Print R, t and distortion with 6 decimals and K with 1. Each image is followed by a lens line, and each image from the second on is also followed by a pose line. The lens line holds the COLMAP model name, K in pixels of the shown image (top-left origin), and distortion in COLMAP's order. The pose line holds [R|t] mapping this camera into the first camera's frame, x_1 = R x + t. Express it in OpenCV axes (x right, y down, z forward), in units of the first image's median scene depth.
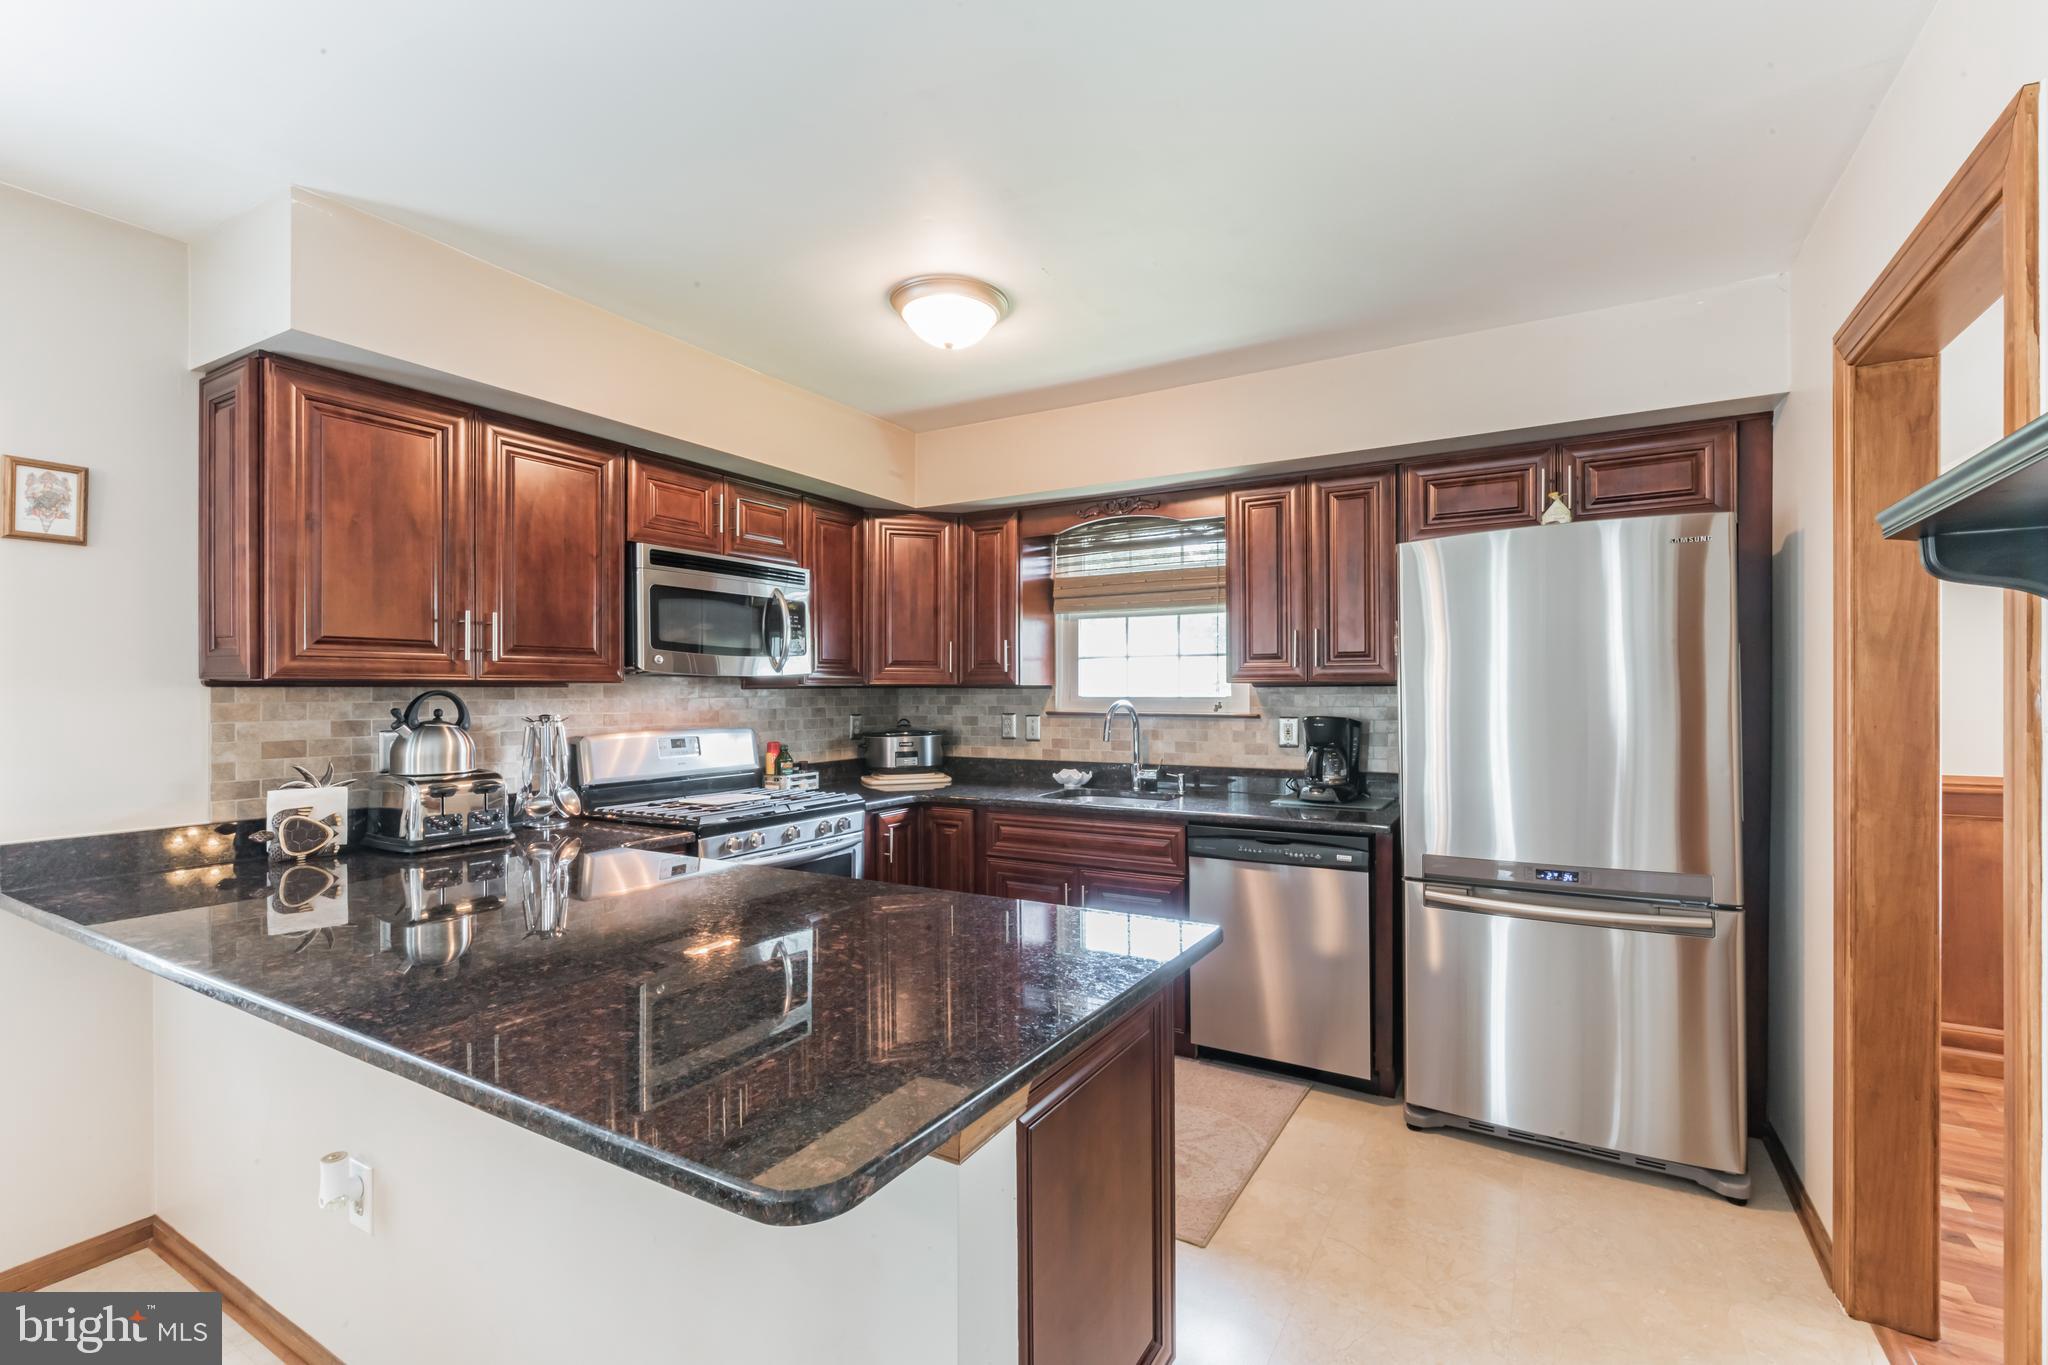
lens RADIAL K [[867.9, 0, 1118.7], [0, 867.9, 689.9], [0, 0, 1]] dist [-0.000186, -0.000013]
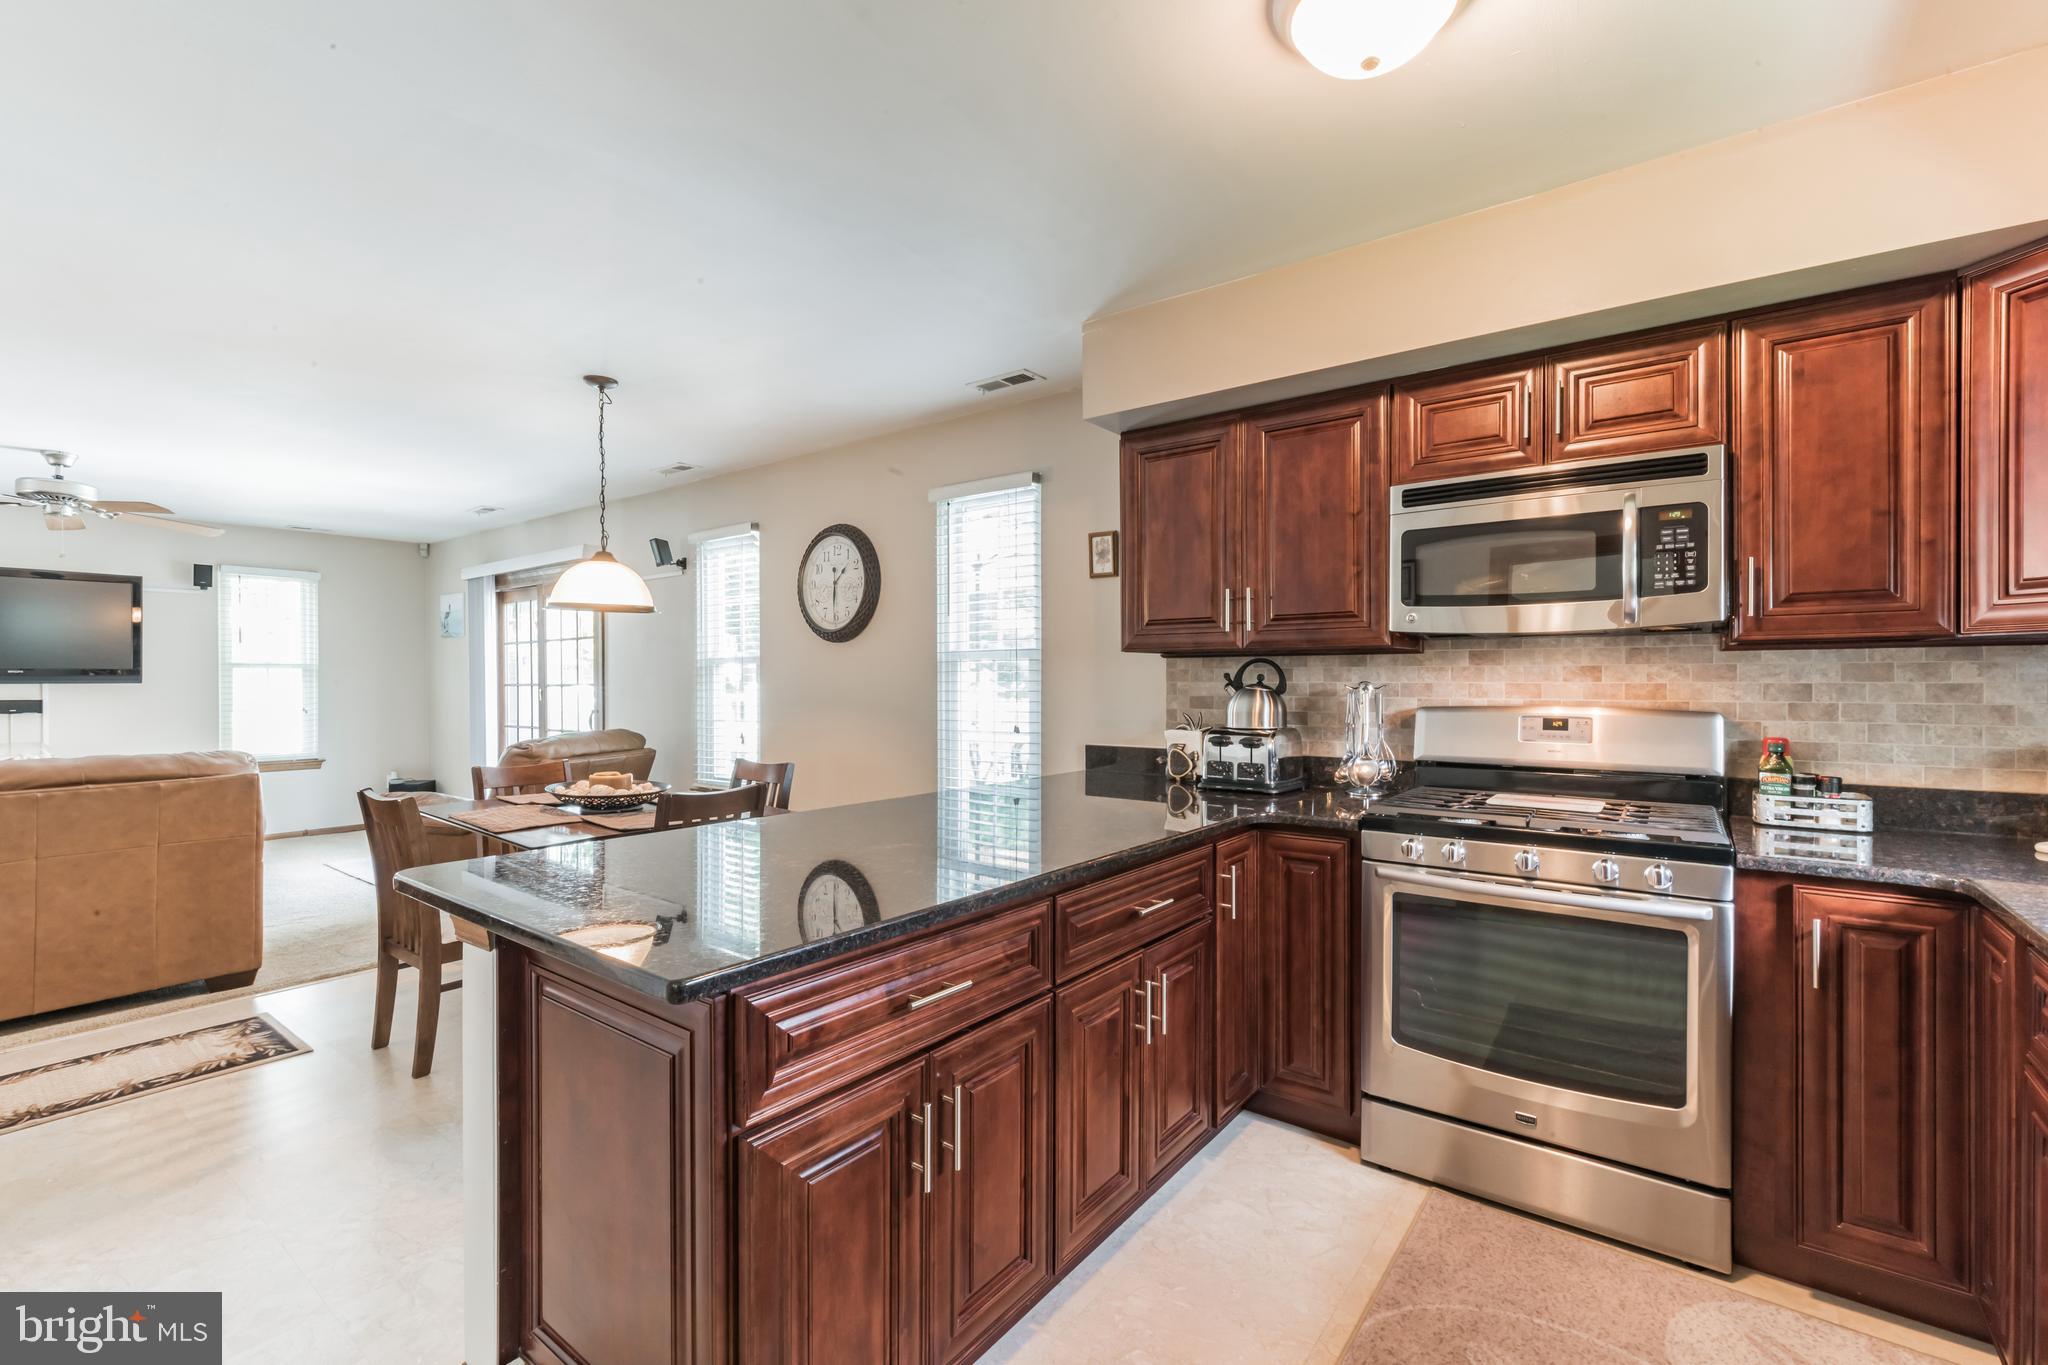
lens RADIAL K [[879.4, 0, 982.5], [0, 879.4, 682.9], [0, 0, 1]] dist [0.000431, 0.000186]
pose [[-0.189417, 0.006748, -0.981874, 0.334351], [0.001242, 0.999977, 0.006633, 0.018869], [0.981896, 0.000037, -0.189421, 0.633389]]
